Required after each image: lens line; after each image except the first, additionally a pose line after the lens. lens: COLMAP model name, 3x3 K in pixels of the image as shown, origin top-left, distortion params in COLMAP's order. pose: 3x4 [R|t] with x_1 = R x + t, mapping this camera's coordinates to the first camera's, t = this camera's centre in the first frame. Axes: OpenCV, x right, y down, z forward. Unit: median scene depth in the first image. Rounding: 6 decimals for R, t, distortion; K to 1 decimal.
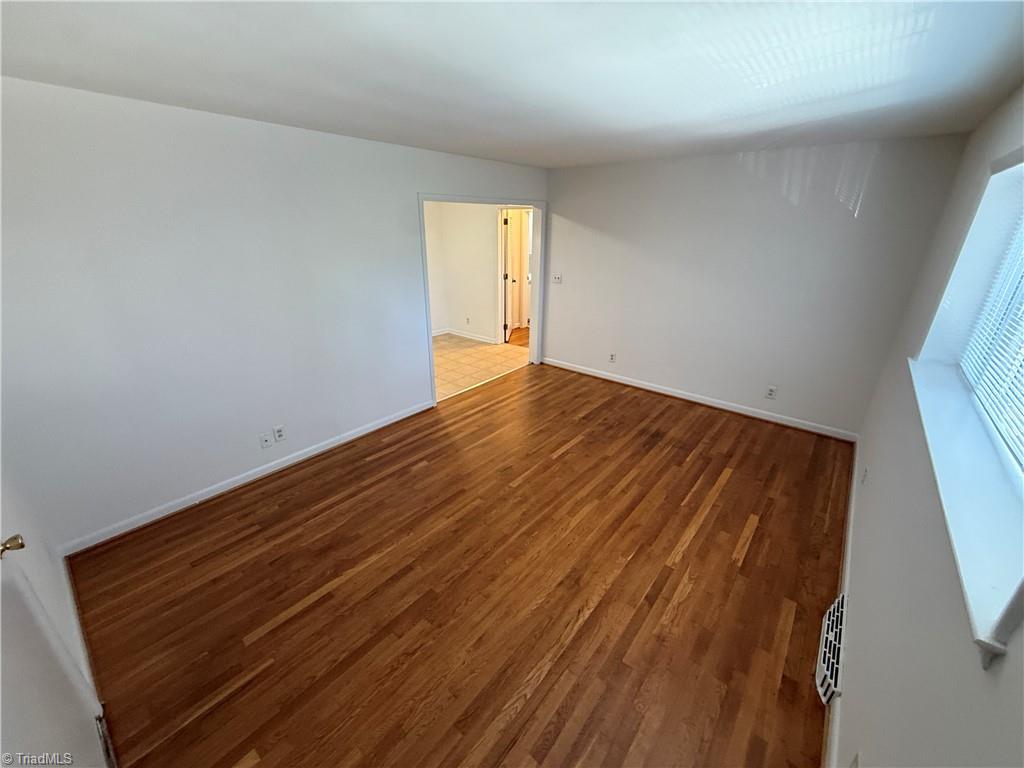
lens RADIAL K [[408.9, 0, 507.3], [0, 408.9, 380.6], [0, 0, 1]] dist [0.000232, -0.000215]
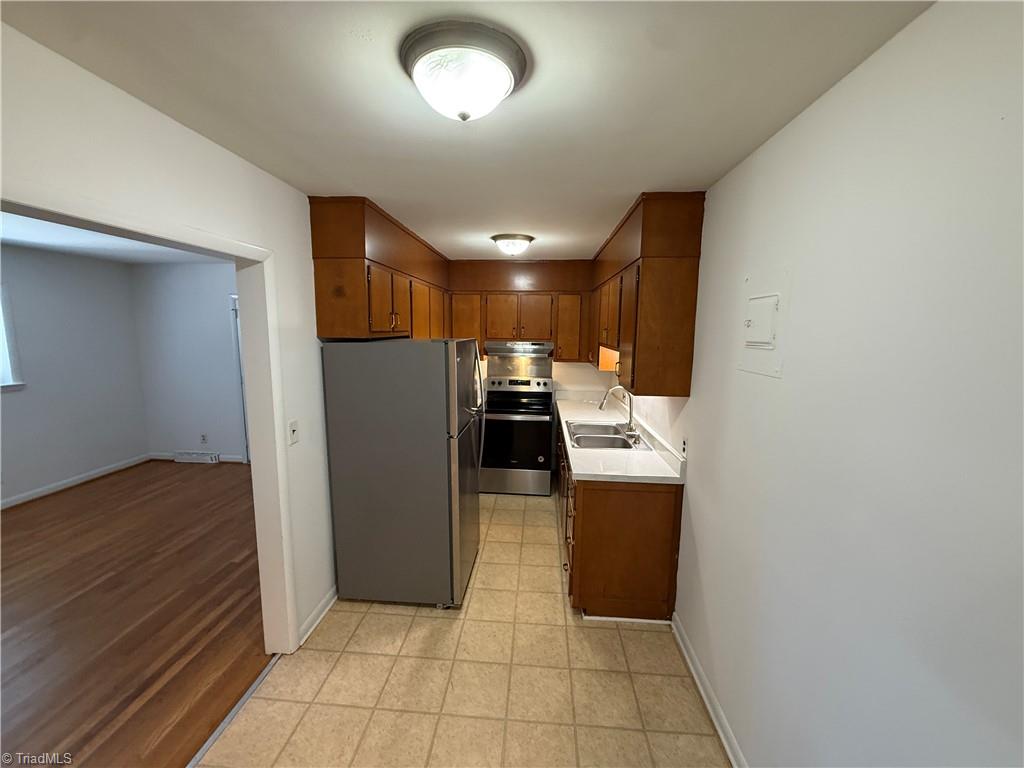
lens RADIAL K [[408.9, 0, 509.8], [0, 408.9, 380.8], [0, 0, 1]] dist [0.000232, -0.000215]
pose [[-0.809818, 0.060984, -0.583503, -0.163421], [-0.226084, 0.885328, 0.406301, -0.567651], [0.541369, 0.460951, -0.703167, 1.544345]]
